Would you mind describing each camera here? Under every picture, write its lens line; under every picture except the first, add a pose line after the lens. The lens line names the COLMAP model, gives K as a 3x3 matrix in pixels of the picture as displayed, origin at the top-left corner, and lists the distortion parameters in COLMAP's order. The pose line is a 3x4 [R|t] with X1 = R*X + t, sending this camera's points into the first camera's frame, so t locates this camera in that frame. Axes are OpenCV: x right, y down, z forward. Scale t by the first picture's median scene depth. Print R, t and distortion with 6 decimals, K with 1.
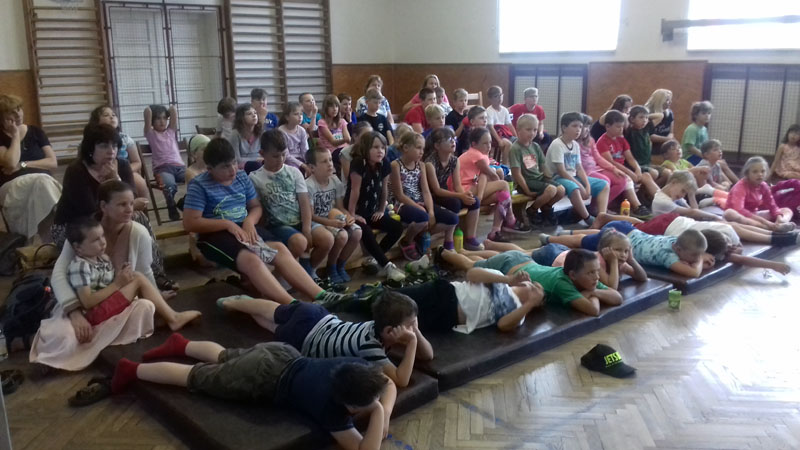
lens RADIAL K [[734.9, 0, 402.0], [0, 734.9, 227.2], [0, 0, 1]] dist [0.009473, 0.000087]
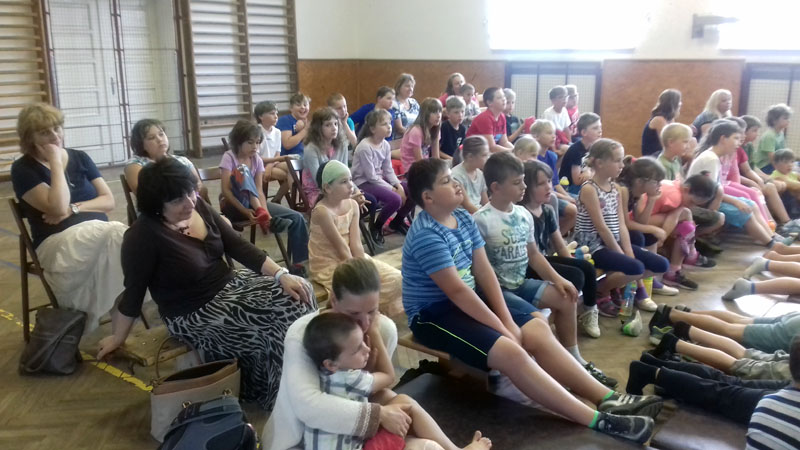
lens RADIAL K [[738.1, 0, 403.9], [0, 738.1, 225.9], [0, 0, 1]] dist [0.006337, -0.007337]
pose [[0.983523, -0.032420, 0.177855, -0.156524], [0.031349, 0.999469, 0.008832, -0.030248], [-0.178047, -0.003111, 0.984017, 0.124438]]
